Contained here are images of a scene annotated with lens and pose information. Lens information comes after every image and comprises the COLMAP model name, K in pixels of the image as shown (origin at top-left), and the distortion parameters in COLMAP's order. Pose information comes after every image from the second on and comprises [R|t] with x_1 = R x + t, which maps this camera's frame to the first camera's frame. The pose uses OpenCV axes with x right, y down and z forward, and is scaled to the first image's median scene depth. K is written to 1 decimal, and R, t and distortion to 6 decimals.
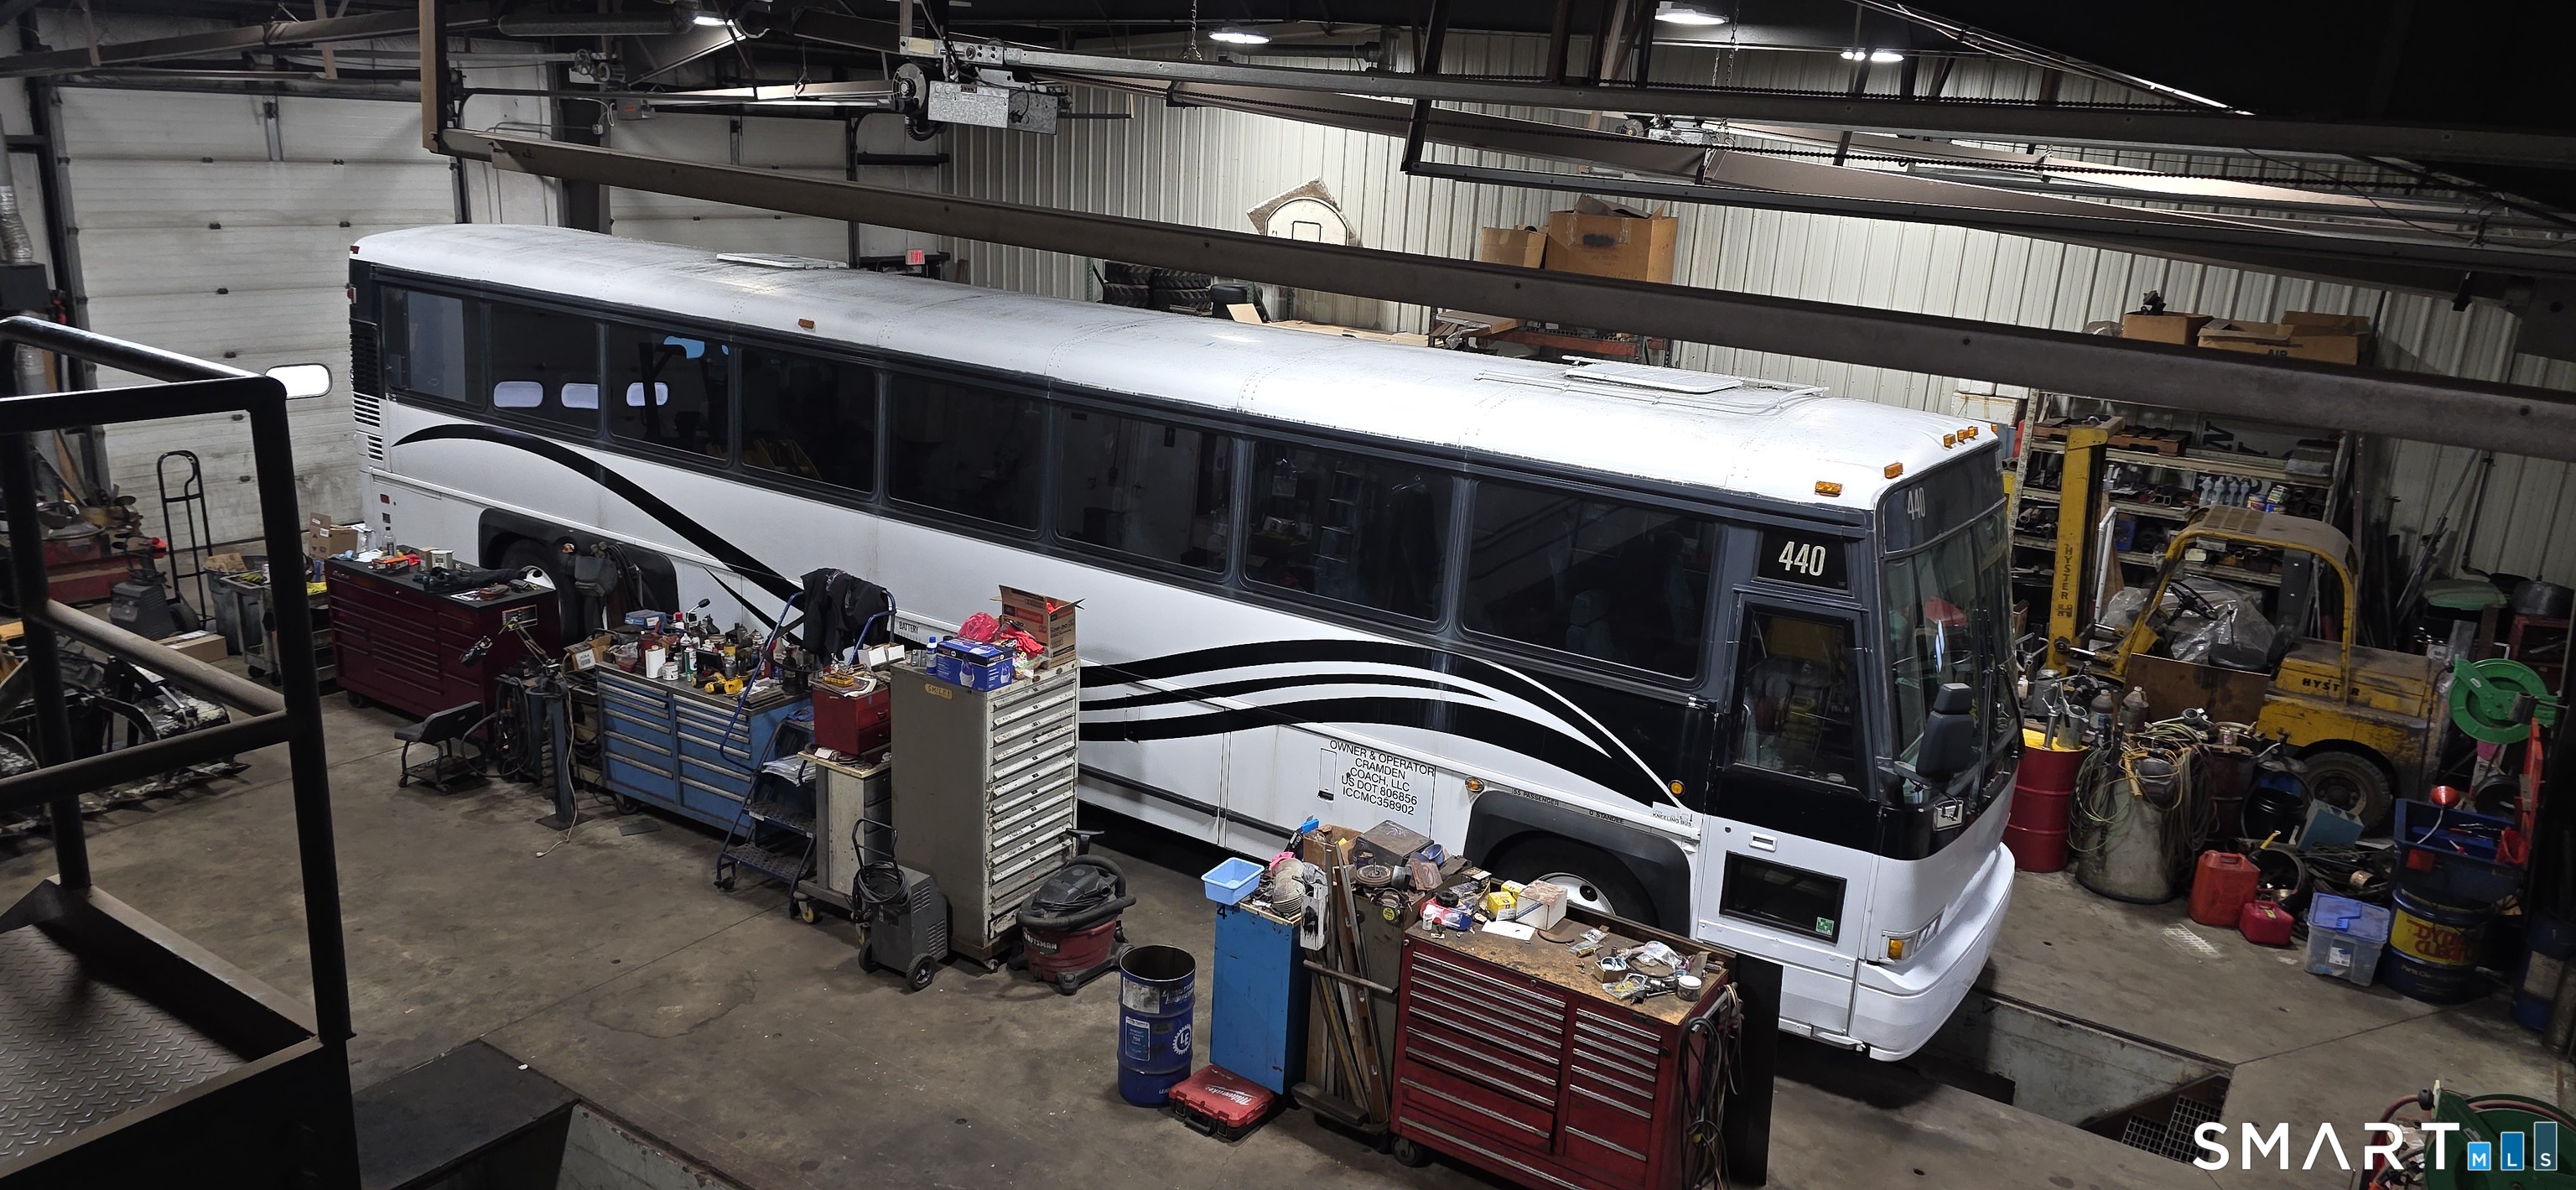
lens RADIAL K [[1737.0, 0, 1294.3], [0, 1737.0, 601.5], [0, 0, 1]] dist [0.072745, -0.060163]
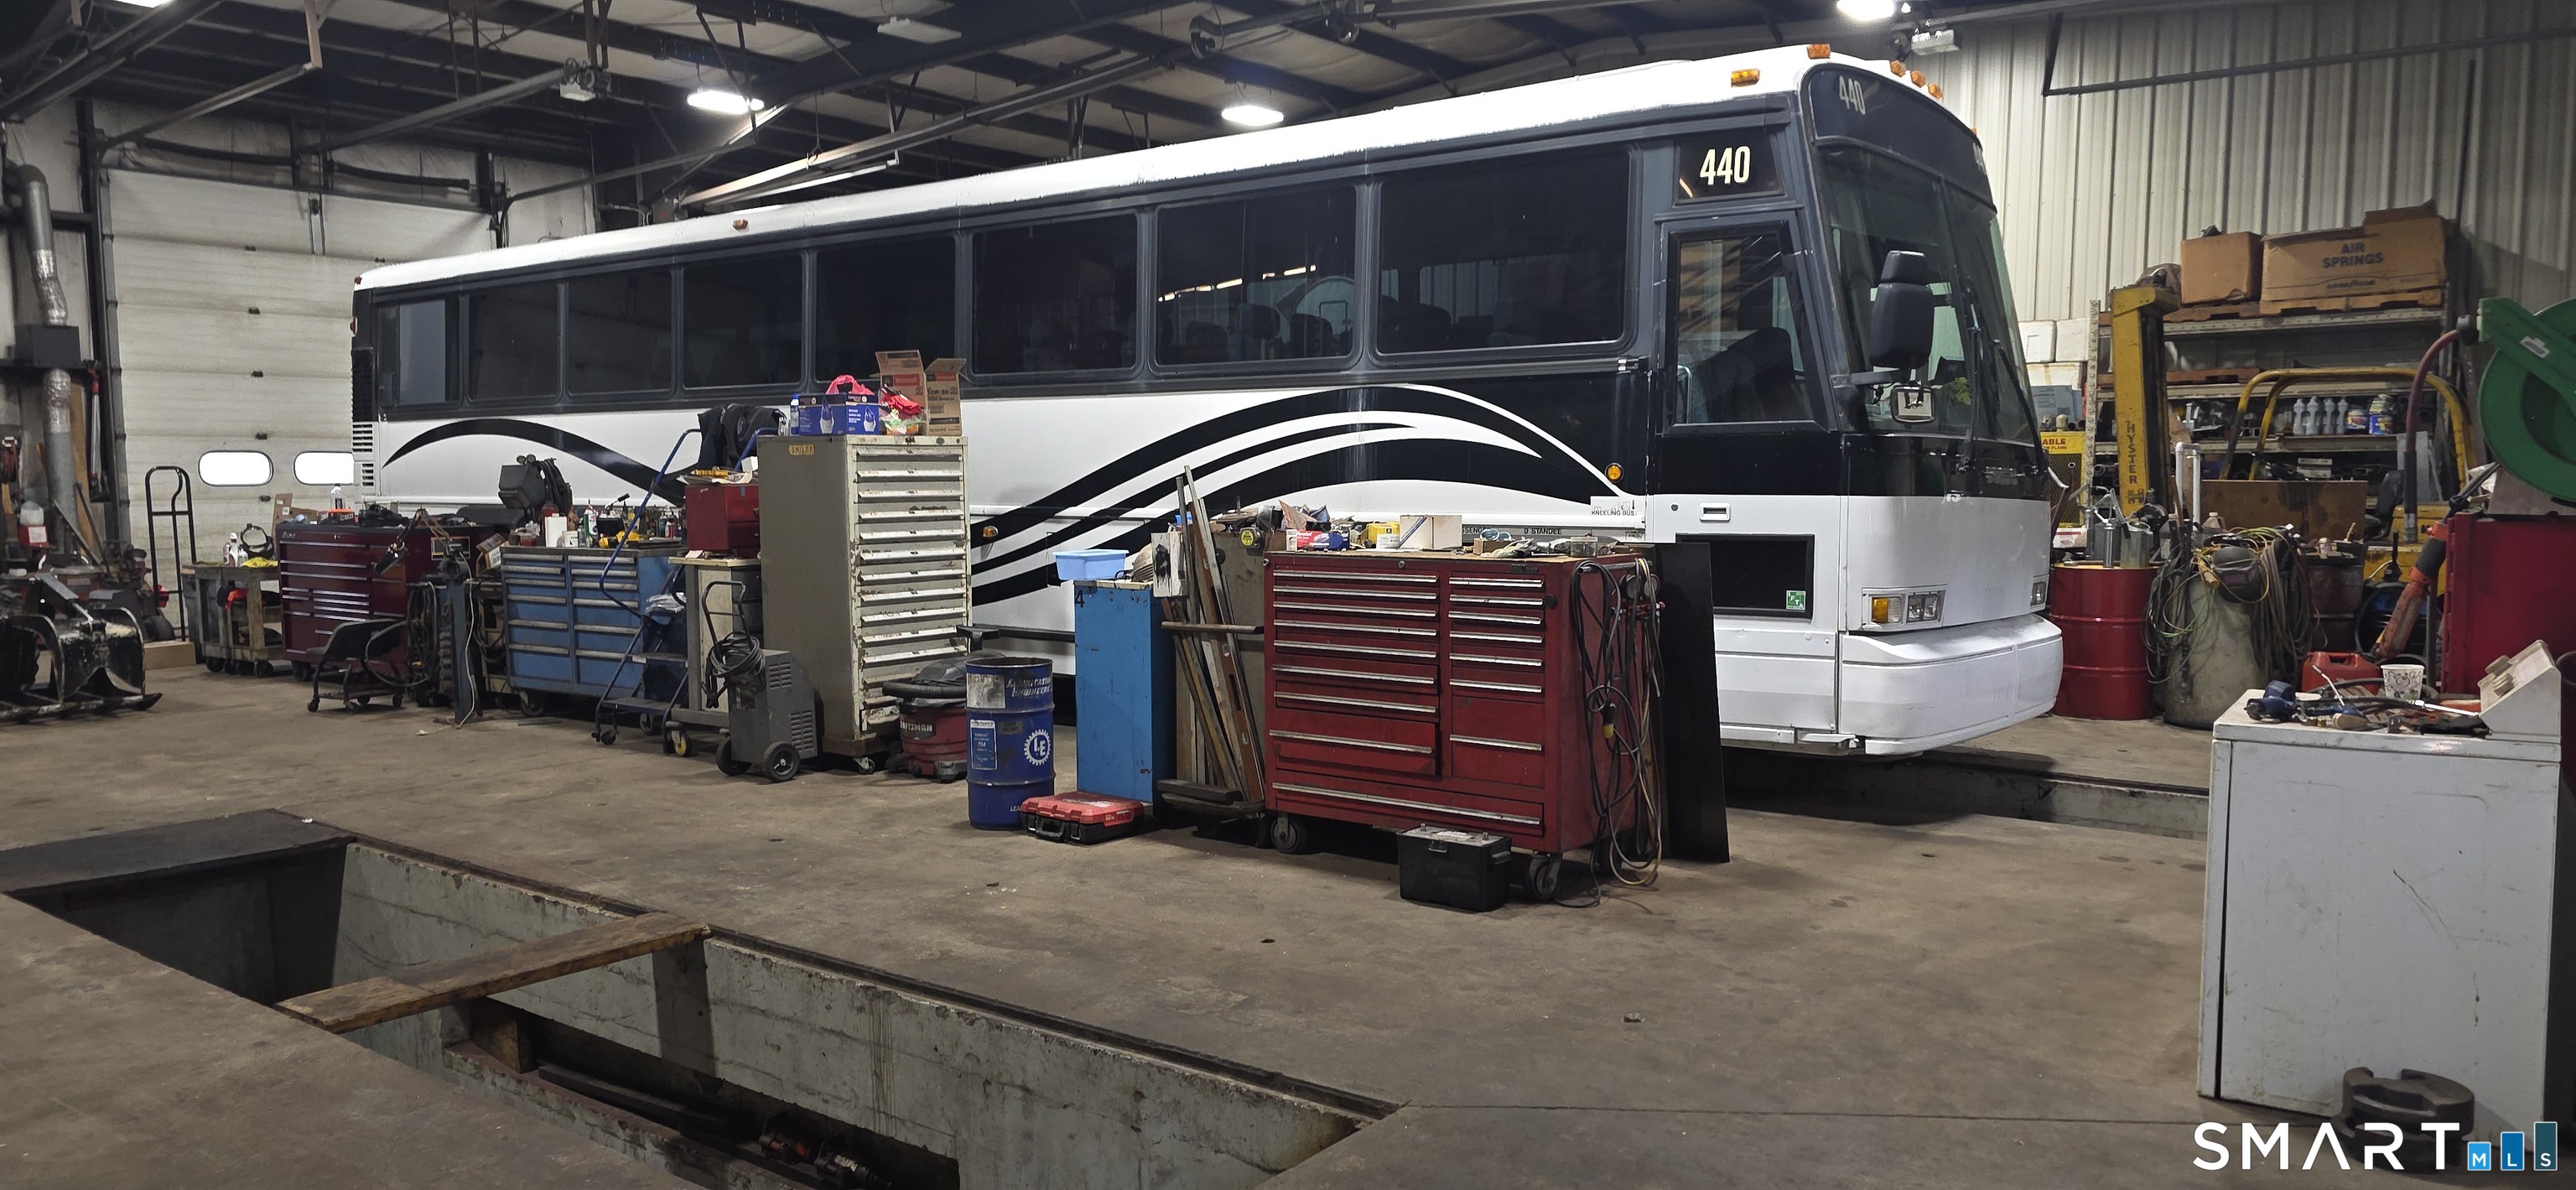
lens RADIAL K [[1737.0, 0, 1271.3], [0, 1737.0, 587.0], [0, 0, 1]] dist [0.072745, -0.060163]
pose [[0.994973, -0.051494, -0.085886, 0.112133], [0.034084, 0.980593, -0.193069, 0.299209], [0.094161, 0.189171, 0.977419, 0.139446]]
